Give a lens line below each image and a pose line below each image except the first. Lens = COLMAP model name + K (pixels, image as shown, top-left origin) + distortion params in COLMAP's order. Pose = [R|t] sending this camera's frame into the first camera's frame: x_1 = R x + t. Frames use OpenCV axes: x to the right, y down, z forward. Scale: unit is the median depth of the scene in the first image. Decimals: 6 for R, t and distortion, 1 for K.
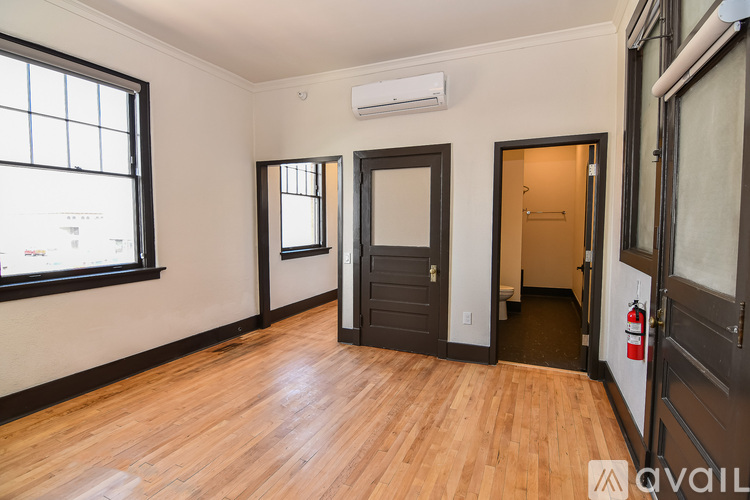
lens RADIAL K [[366.2, 0, 362.9], [0, 366.2, 244.8], [0, 0, 1]] dist [-0.012039, -0.000973]
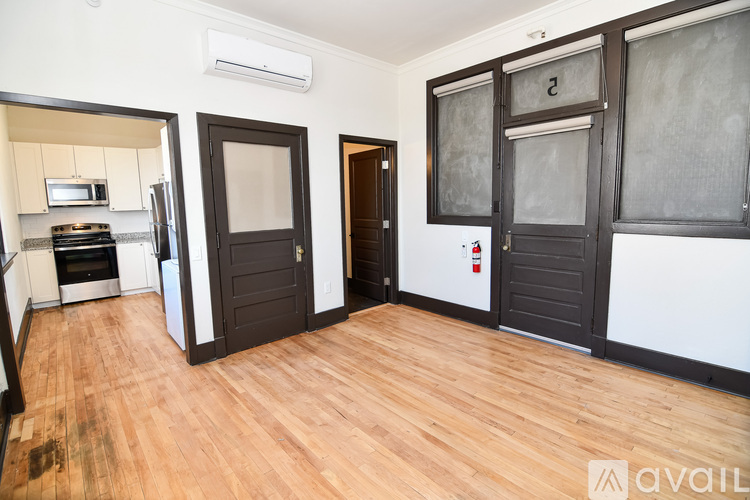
lens RADIAL K [[366.2, 0, 362.9], [0, 366.2, 244.8], [0, 0, 1]] dist [-0.012039, -0.000973]
pose [[0.411737, -0.120380, 0.903317, -0.675396], [0.079253, 0.992211, 0.096102, -0.030710], [-0.907850, 0.032021, 0.418071, 0.421433]]
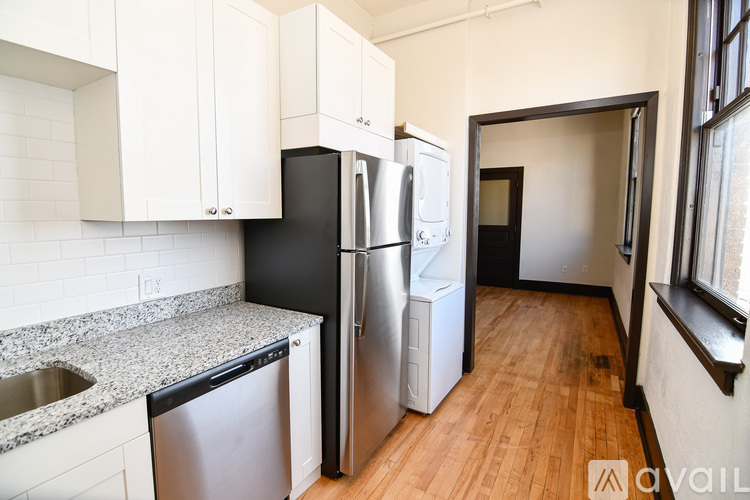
lens RADIAL K [[366.2, 0, 362.9], [0, 366.2, 244.8], [0, 0, 1]] dist [-0.012039, -0.000973]
pose [[-0.994059, -0.011526, 0.108228, 0.098566], [0.004881, 0.988656, 0.150116, -0.124935], [-0.108731, 0.149753, -0.982727, 2.058277]]
